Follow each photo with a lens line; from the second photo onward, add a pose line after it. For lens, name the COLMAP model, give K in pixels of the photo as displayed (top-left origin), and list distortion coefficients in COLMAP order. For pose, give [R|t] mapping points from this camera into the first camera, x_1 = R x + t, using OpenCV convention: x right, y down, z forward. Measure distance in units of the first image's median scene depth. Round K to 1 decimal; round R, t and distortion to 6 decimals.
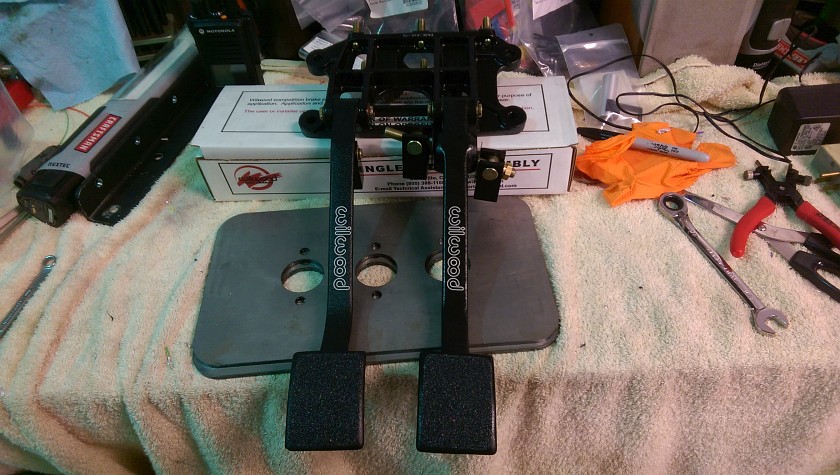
lens RADIAL K [[632.6, 0, 420.0], [0, 632.6, 237.7], [0, 0, 1]] dist [0.005700, -0.000129]
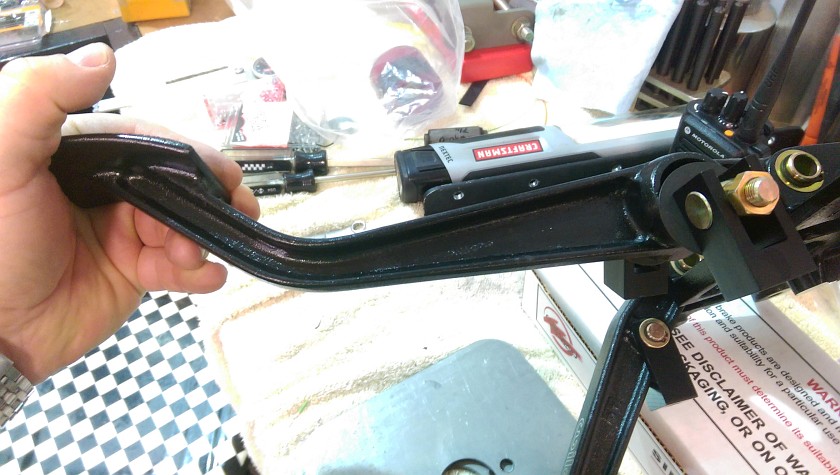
lens RADIAL K [[632.6, 0, 420.0], [0, 632.6, 237.5], [0, 0, 1]] dist [0.005700, -0.000129]
pose [[0.430232, 0.682145, -0.591252, 0.018542], [-0.638165, 0.693074, 0.335251, -0.287372], [0.638471, 0.233080, 0.733504, 0.329827]]
